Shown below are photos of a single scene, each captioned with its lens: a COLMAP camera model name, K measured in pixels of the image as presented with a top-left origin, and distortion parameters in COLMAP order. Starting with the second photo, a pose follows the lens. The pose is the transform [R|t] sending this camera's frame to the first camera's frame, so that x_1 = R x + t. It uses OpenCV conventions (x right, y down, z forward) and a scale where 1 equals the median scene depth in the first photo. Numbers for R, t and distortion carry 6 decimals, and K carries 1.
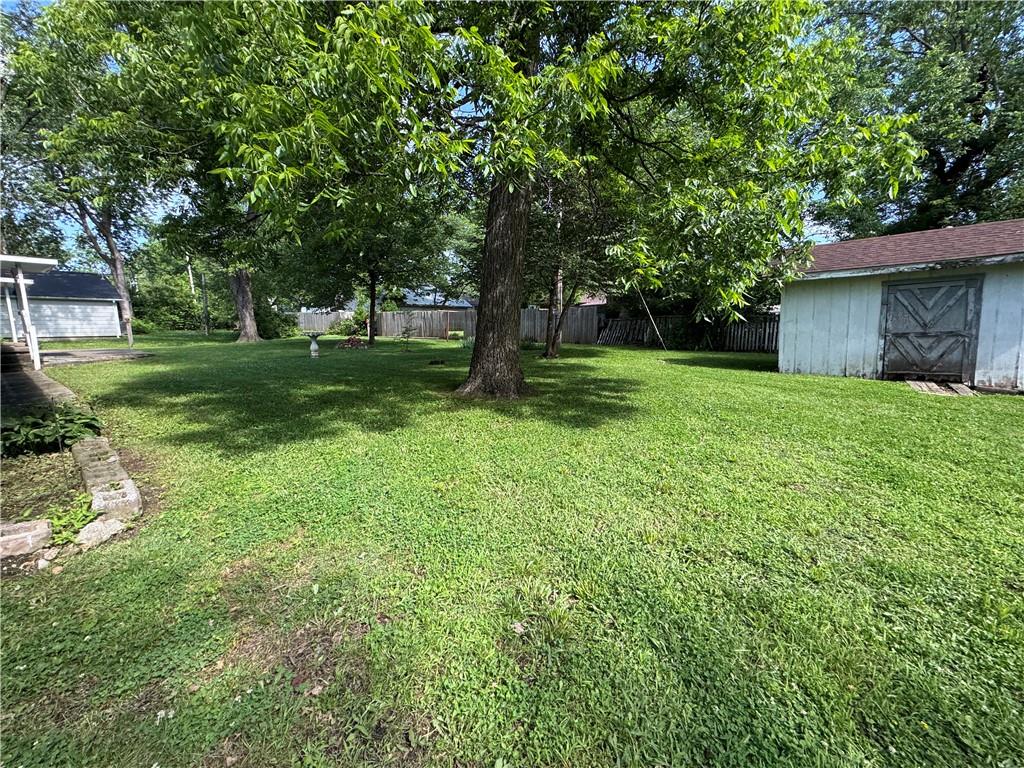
lens RADIAL K [[410.7, 0, 511.6], [0, 410.7, 383.9], [0, 0, 1]] dist [-0.005193, 0.000587]
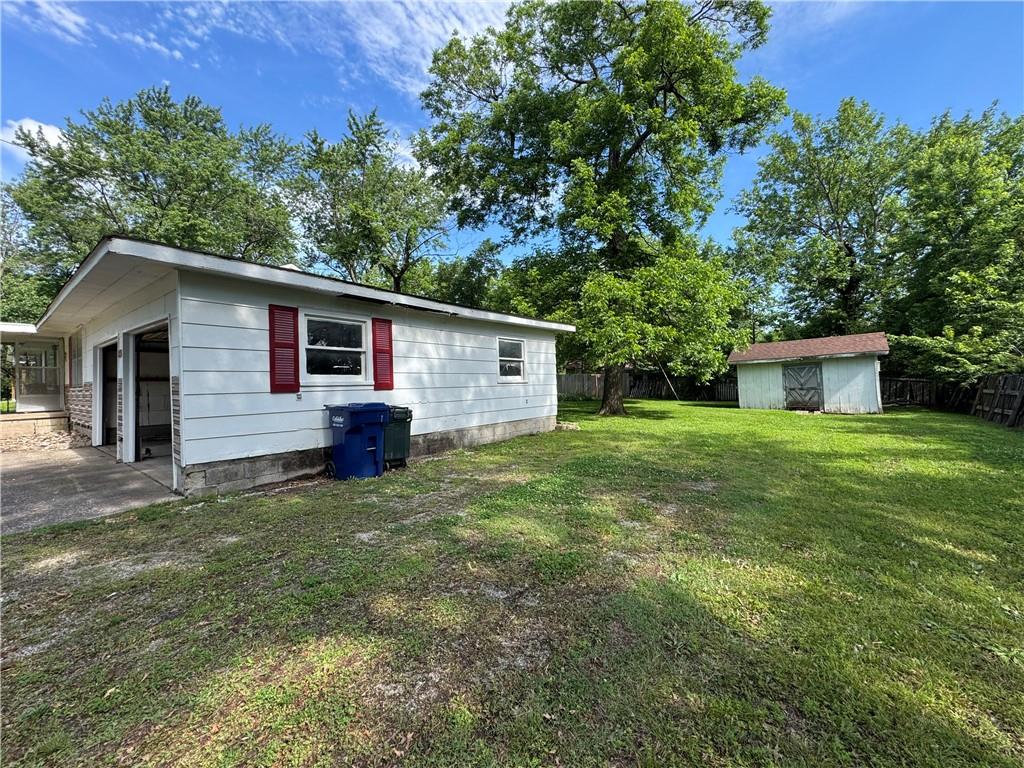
lens RADIAL K [[410.7, 0, 510.4], [0, 410.7, 386.5], [0, 0, 1]] dist [-0.005193, 0.000587]
pose [[0.999963, -0.006743, -0.005390, -0.528394], [0.005938, 0.990479, -0.137537, 0.157847], [0.006266, 0.137500, 0.990482, -1.173343]]
